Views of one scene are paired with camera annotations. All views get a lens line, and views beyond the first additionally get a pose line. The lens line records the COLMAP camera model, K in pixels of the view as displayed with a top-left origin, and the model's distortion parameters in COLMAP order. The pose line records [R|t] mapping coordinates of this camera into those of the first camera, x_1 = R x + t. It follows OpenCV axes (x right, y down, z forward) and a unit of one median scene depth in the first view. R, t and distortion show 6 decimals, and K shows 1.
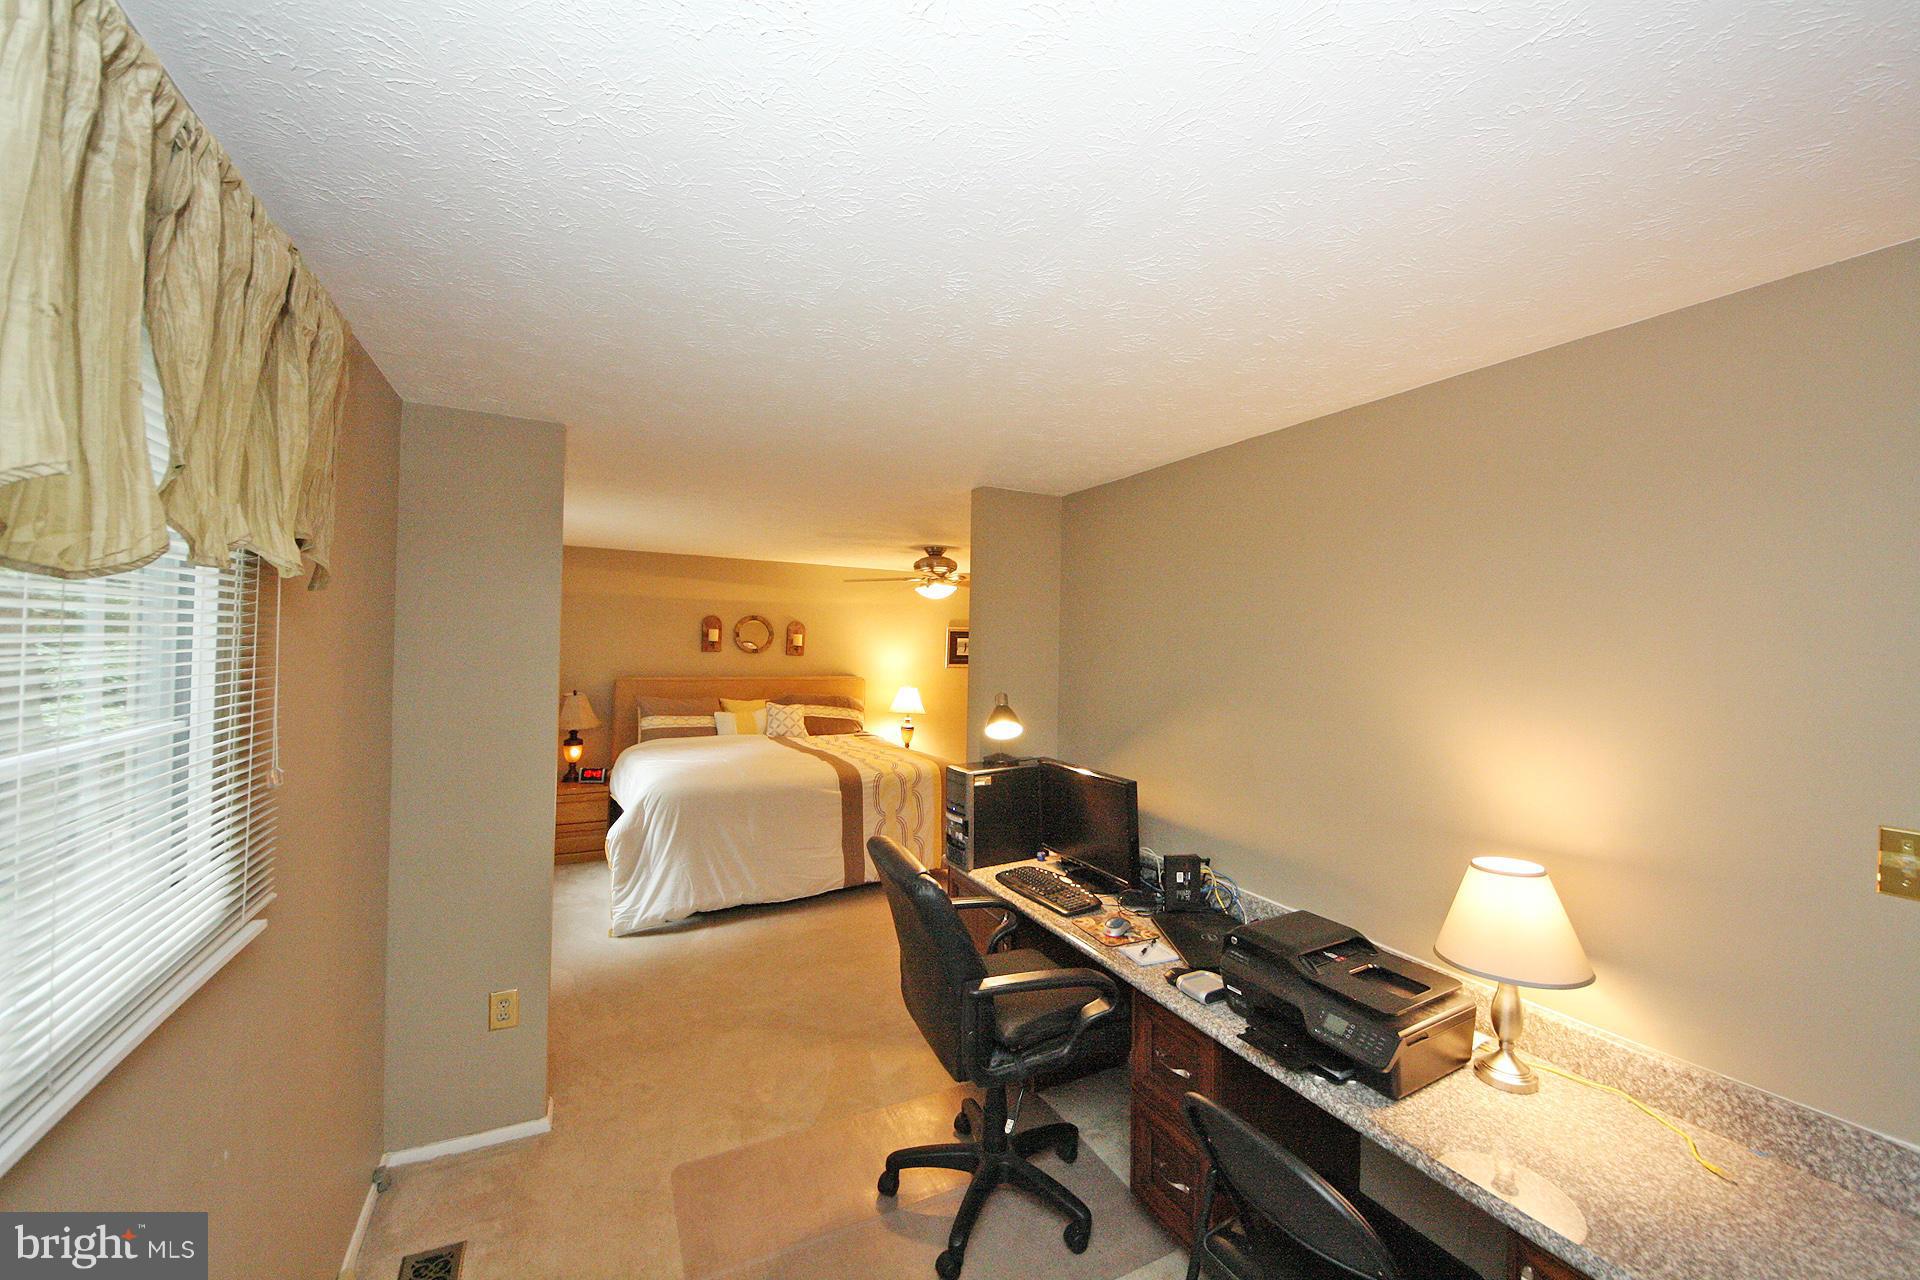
lens RADIAL K [[726.3, 0, 962.5], [0, 726.3, 636.5], [0, 0, 1]] dist [0.002433, -0.000004]
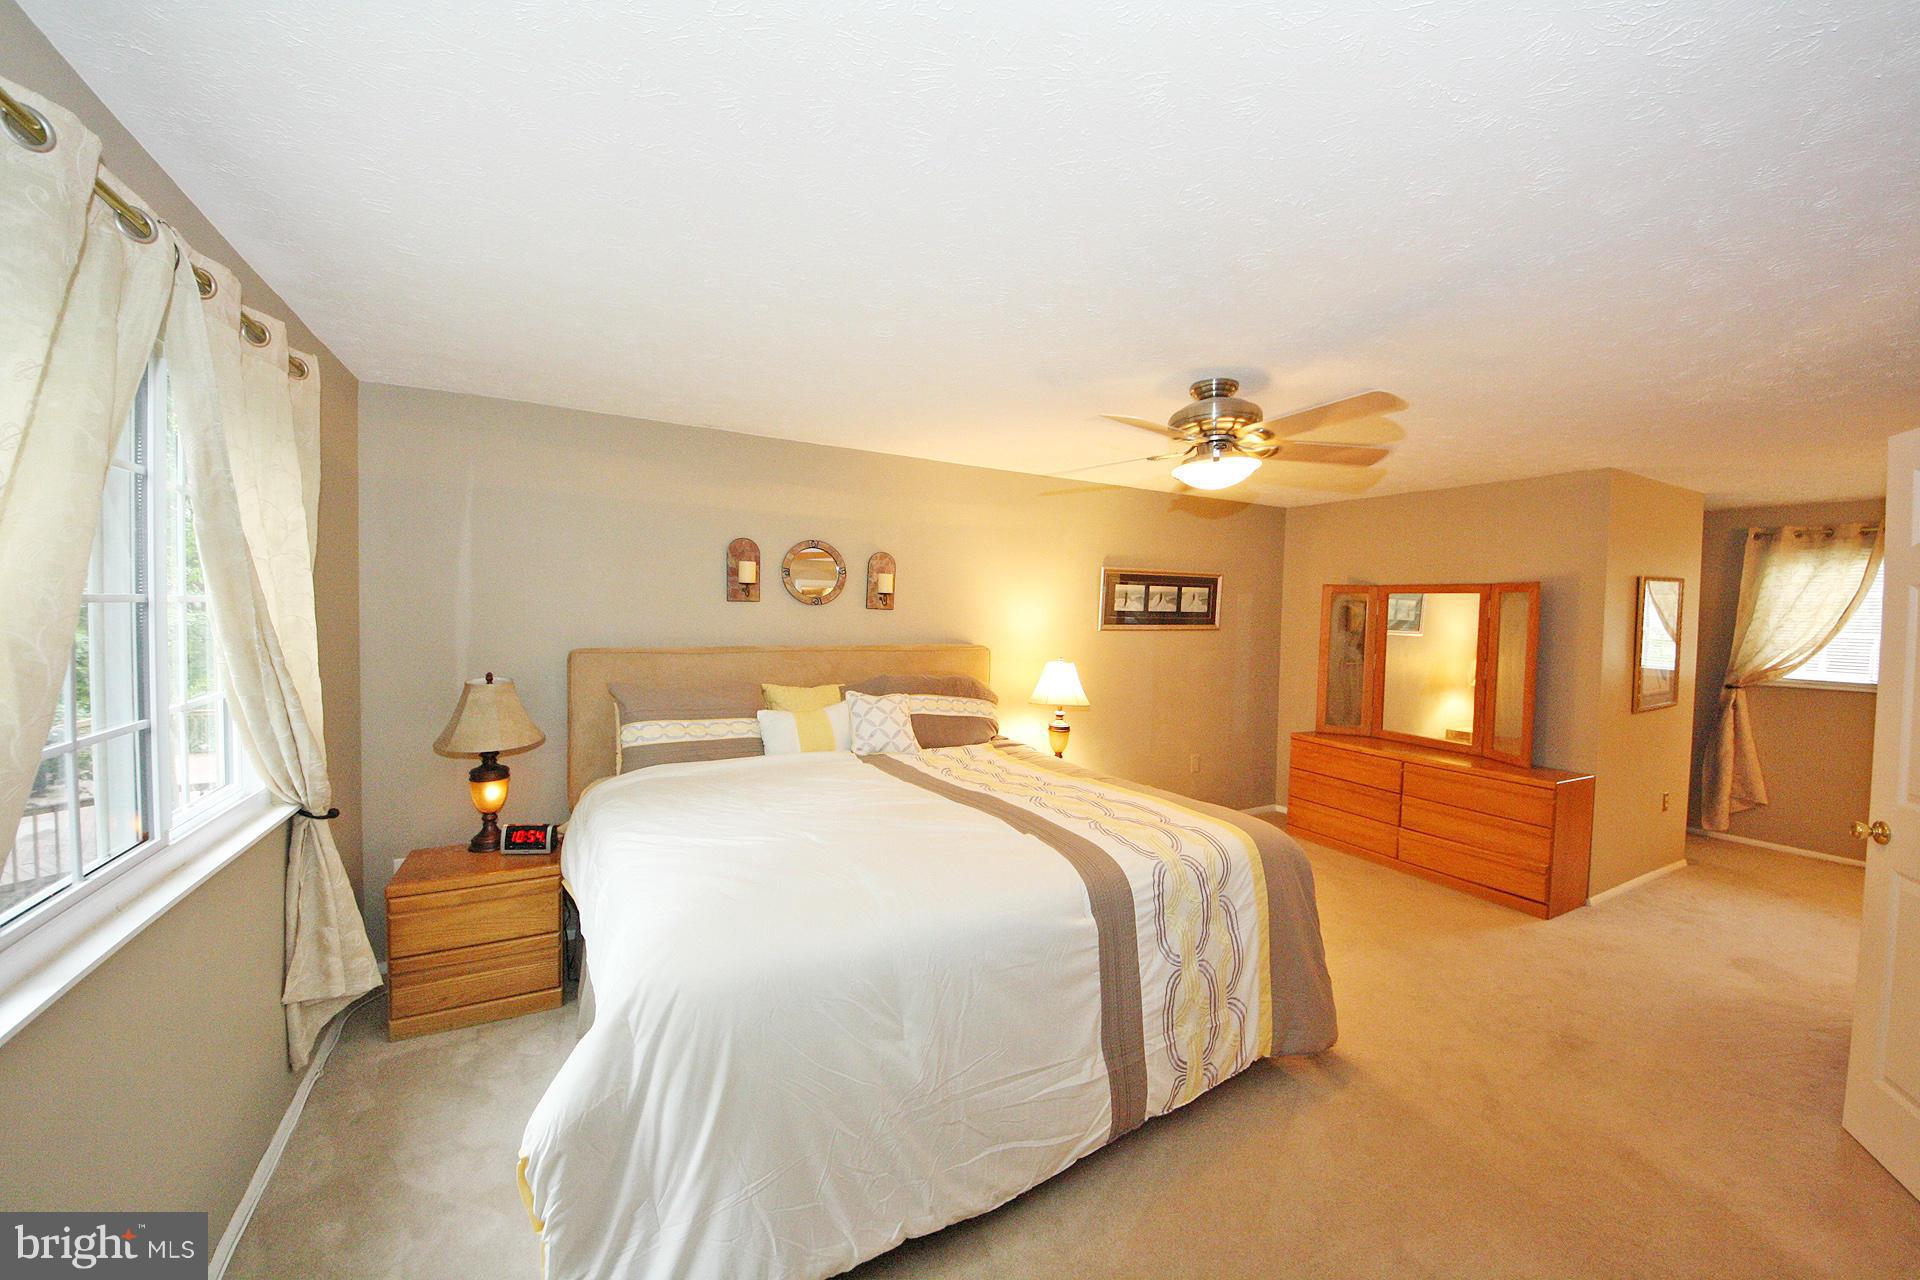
lens RADIAL K [[726.3, 0, 962.1], [0, 726.3, 635.2], [0, 0, 1]] dist [0.002433, -0.000004]
pose [[0.999780, -0.001187, 0.020927, -0.190384], [0.000166, 0.998813, 0.048712, 0.019574], [-0.020960, -0.048698, 0.998594, 0.435827]]
